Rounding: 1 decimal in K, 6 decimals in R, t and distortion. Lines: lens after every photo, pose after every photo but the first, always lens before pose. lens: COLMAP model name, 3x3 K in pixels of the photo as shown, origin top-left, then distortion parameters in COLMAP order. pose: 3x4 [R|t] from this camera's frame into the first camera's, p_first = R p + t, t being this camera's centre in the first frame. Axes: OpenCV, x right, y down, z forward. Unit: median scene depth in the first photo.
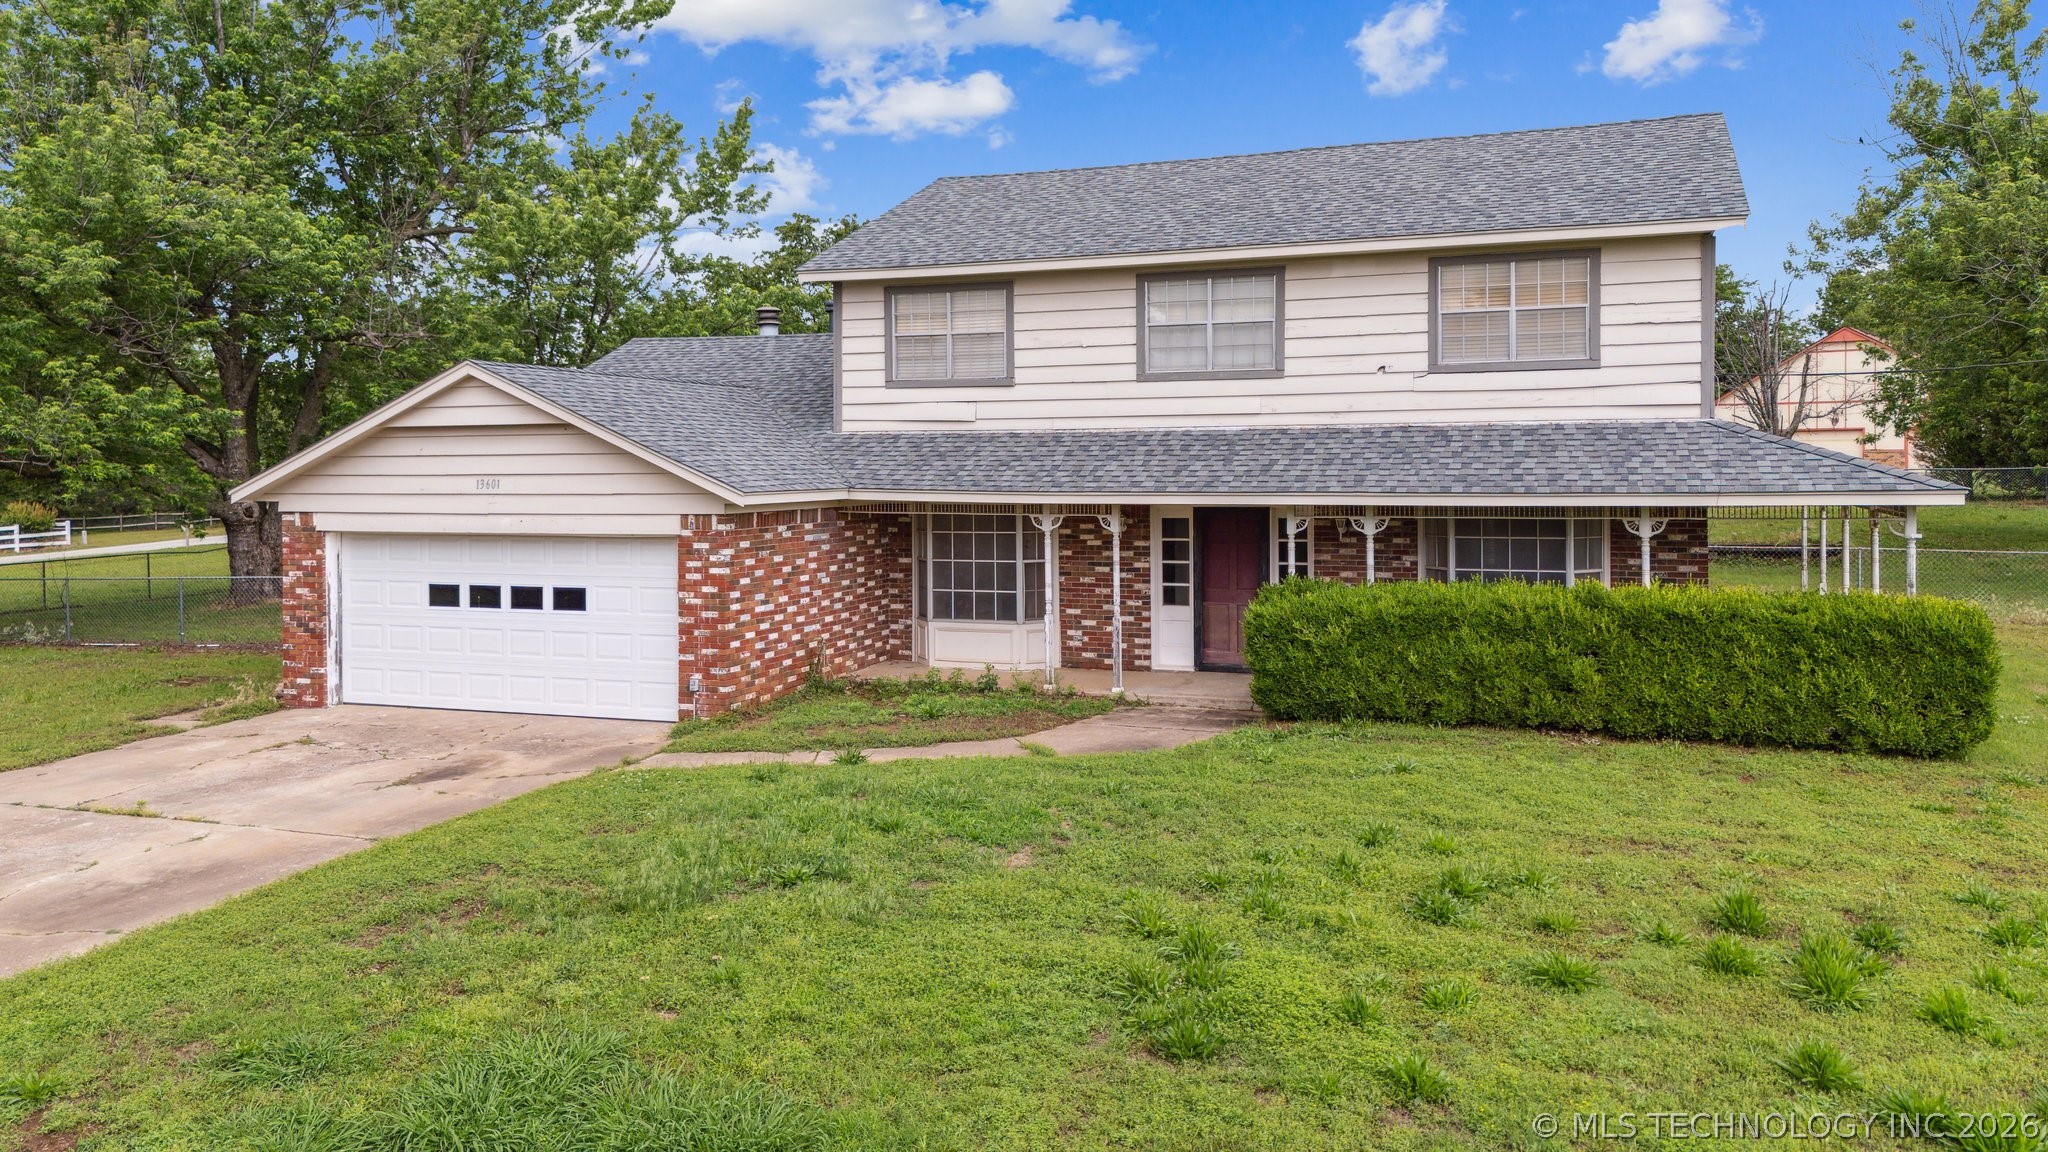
lens RADIAL K [[1421.9, 0, 1013.4], [0, 1421.9, 572.8], [0, 0, 1]] dist [0.046523, -0.022571]
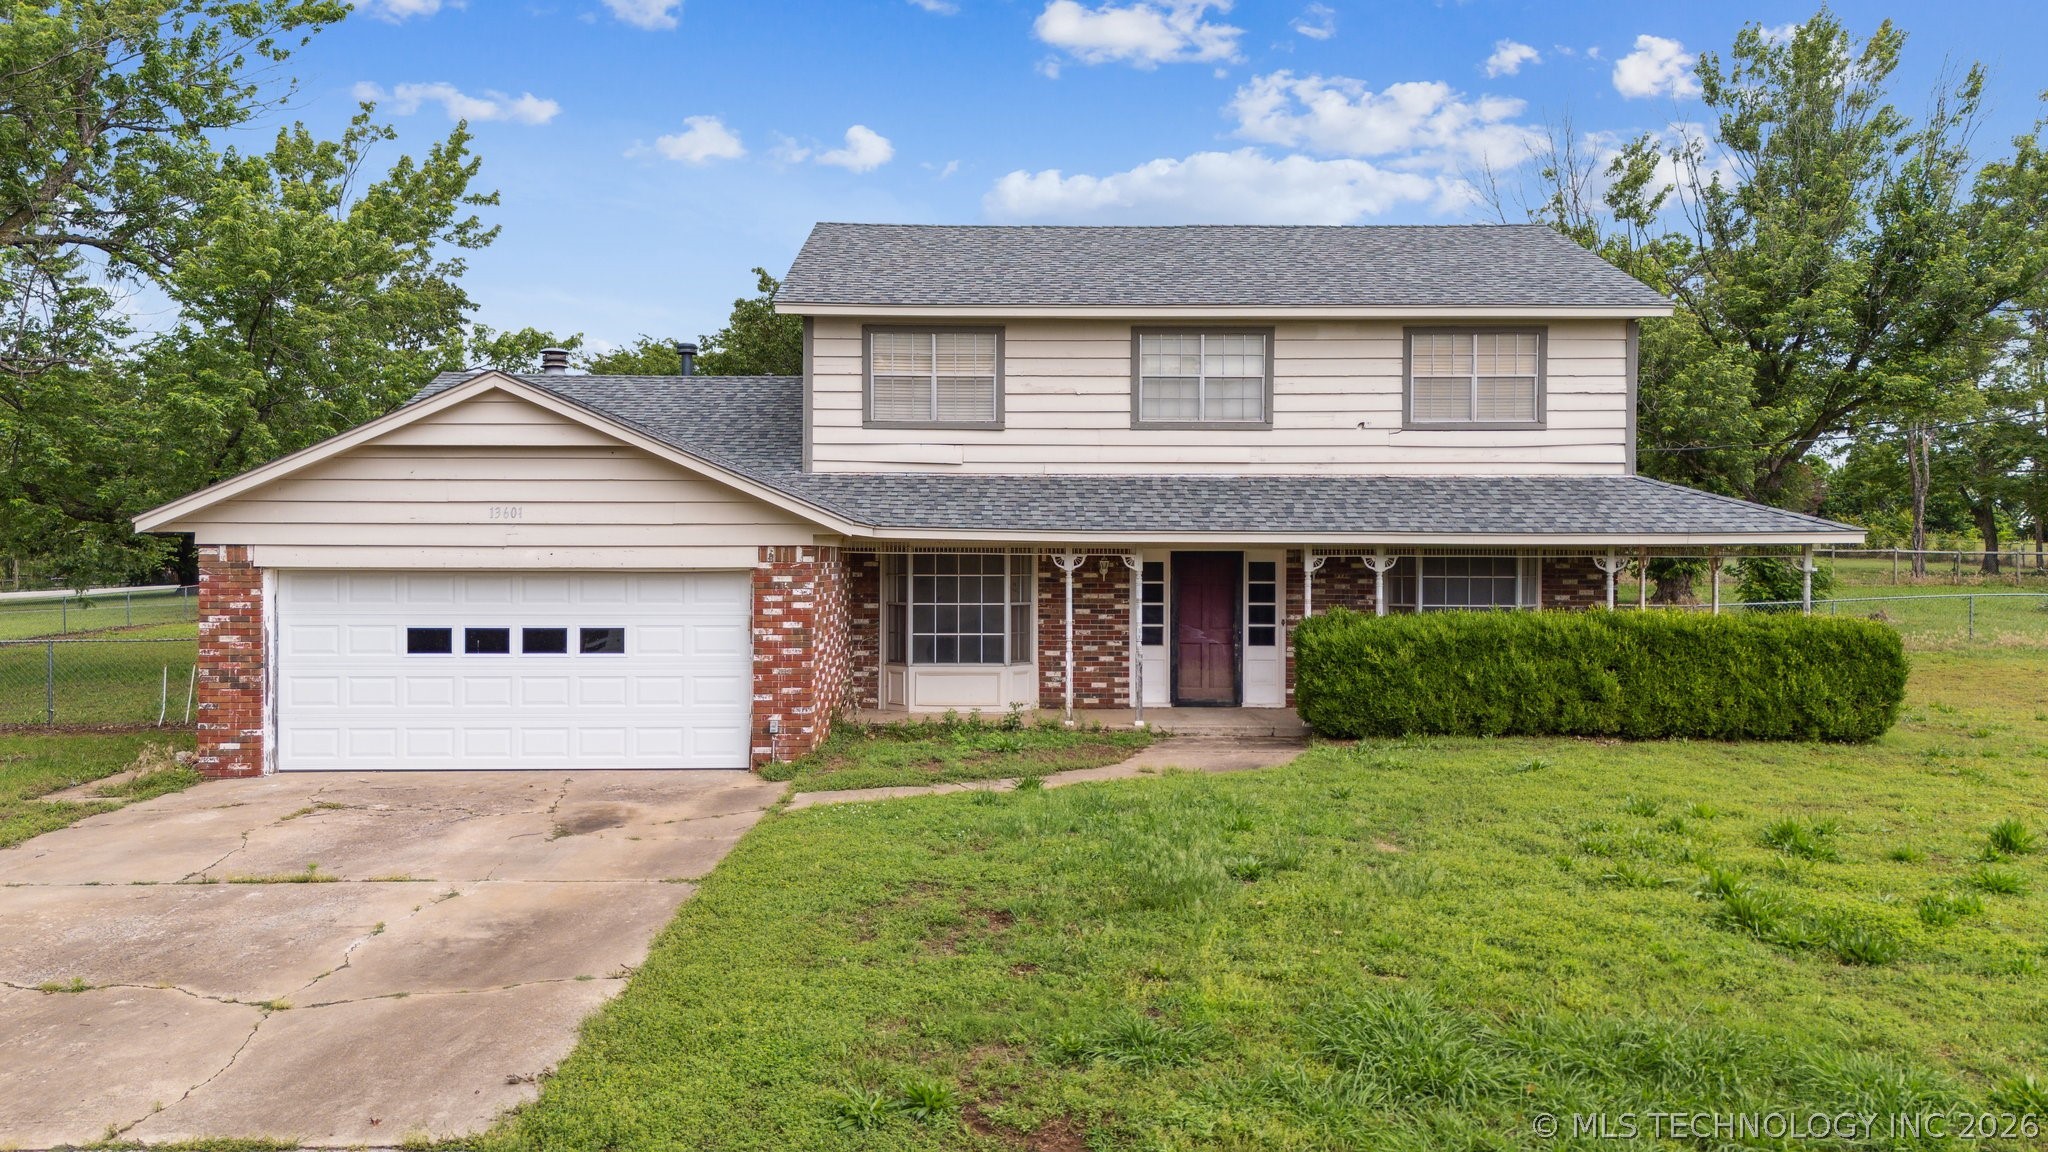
lens RADIAL K [[1421.9, 0, 1009.5], [0, 1421.9, 632.9], [0, 0, 1]] dist [0.046523, -0.022571]
pose [[0.939437, -0.009084, 0.342603, -0.368659], [0.015916, 0.999726, -0.017137, 0.032273], [-0.342353, 0.021552, 0.939324, 0.055700]]
